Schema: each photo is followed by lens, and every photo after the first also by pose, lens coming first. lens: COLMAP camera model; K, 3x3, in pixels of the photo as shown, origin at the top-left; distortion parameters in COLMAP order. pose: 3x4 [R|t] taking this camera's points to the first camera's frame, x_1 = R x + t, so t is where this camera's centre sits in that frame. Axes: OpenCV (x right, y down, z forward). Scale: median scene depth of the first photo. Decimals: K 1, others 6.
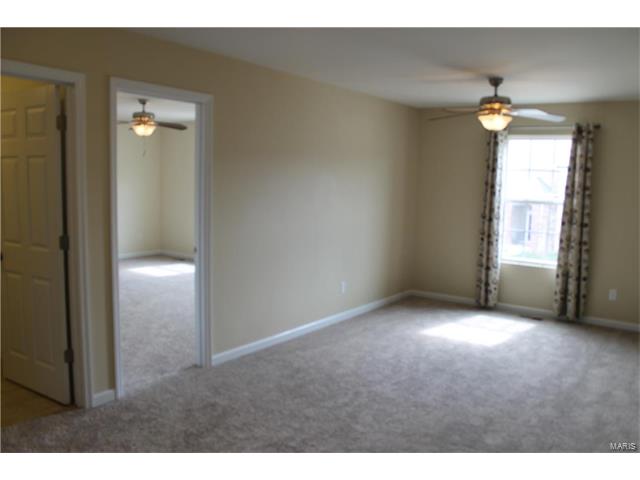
lens RADIAL K [[562.6, 0, 320.0], [0, 562.6, 240.0], [0, 0, 1]] dist [-0.000589, 0.001425]
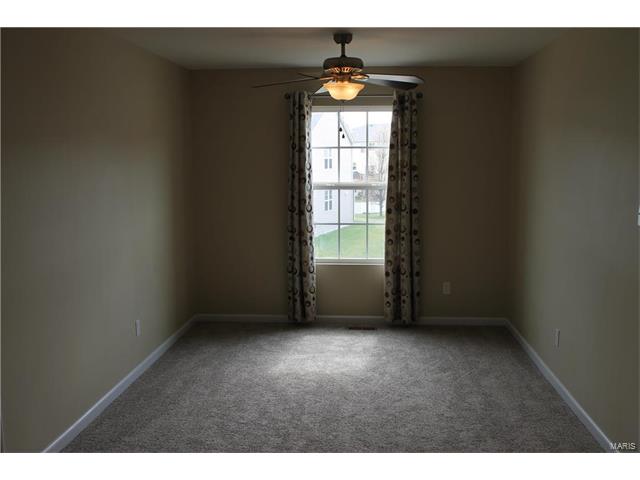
lens RADIAL K [[711.2, 0, 320.0], [0, 711.2, 240.0], [0, 0, 1]] dist [0.001675, 0.000761]
pose [[0.876217, -0.096684, 0.472118, -0.162459], [0.093427, 0.995162, 0.030404, -0.028402], [-0.472773, 0.017468, 0.881011, 0.117059]]
